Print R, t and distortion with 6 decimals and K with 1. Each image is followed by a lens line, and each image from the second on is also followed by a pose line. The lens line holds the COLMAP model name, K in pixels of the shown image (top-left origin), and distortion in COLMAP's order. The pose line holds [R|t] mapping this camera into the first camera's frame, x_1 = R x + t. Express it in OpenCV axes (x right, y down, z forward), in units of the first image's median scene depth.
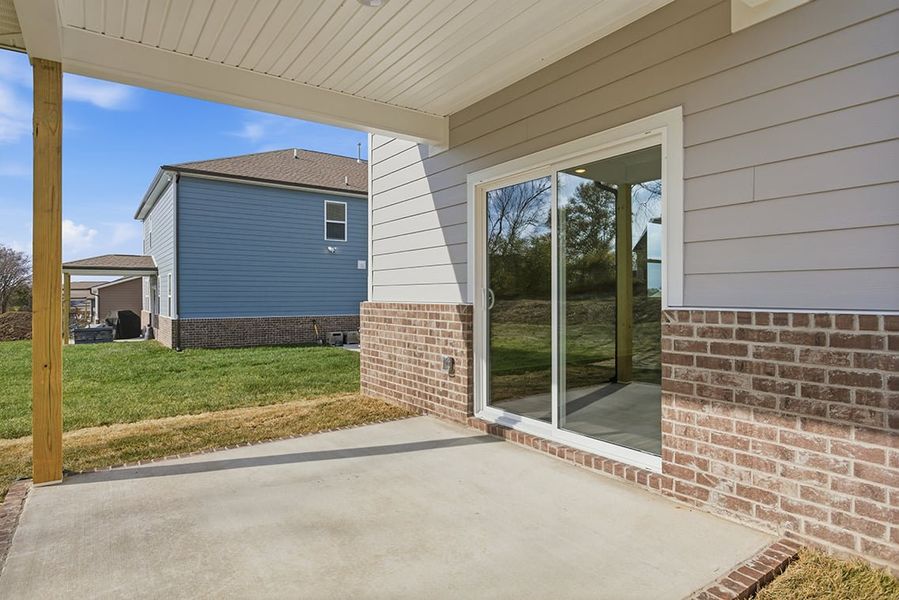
lens RADIAL K [[508.5, 0, 449.5], [0, 508.5, 300.0], [0, 0, 1]] dist [0.000176, 0.000295]
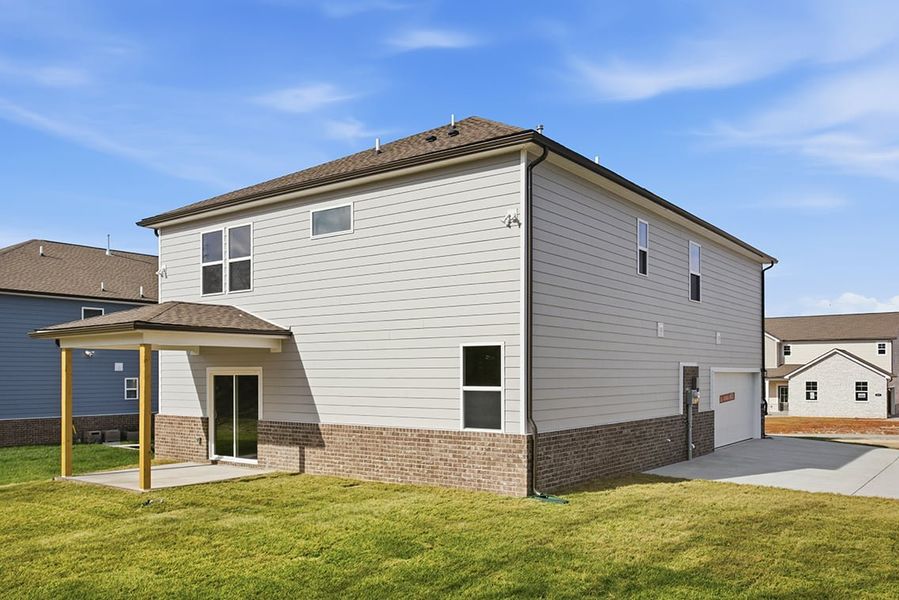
lens RADIAL K [[732.5, 0, 450.7], [0, 732.5, 373.6], [0, 0, 1]] dist [0.001355, 0.001501]
pose [[0.951614, -0.000874, 0.307296, 0.071108], [0.003742, 0.999955, -0.008744, -0.172874], [-0.307274, 0.009471, 0.951574, -2.919774]]
